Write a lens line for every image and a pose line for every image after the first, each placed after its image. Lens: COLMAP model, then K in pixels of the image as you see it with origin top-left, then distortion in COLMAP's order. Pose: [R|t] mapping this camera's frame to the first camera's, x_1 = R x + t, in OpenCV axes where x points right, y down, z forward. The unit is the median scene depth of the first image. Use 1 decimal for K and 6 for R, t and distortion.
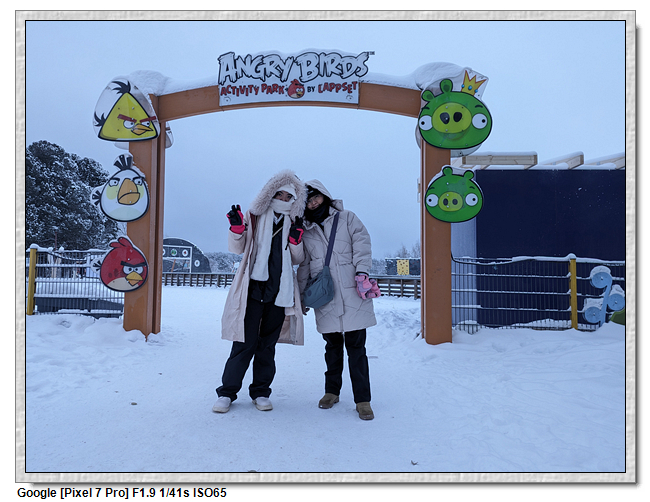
lens RADIAL K [[417.8, 0, 321.6], [0, 417.8, 250.8], [0, 0, 1]] dist [0.055638, -0.037739]
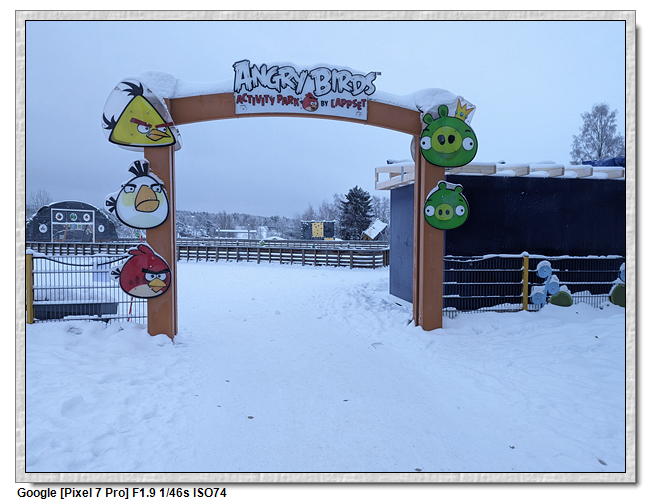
lens RADIAL K [[417.8, 0, 321.6], [0, 417.8, 250.8], [0, 0, 1]] dist [0.055638, -0.037739]
pose [[0.970802, -0.022342, 0.238841, -0.296077], [-0.003269, 0.994329, 0.106300, -0.124943], [-0.239861, -0.103977, 0.965223, -0.070380]]
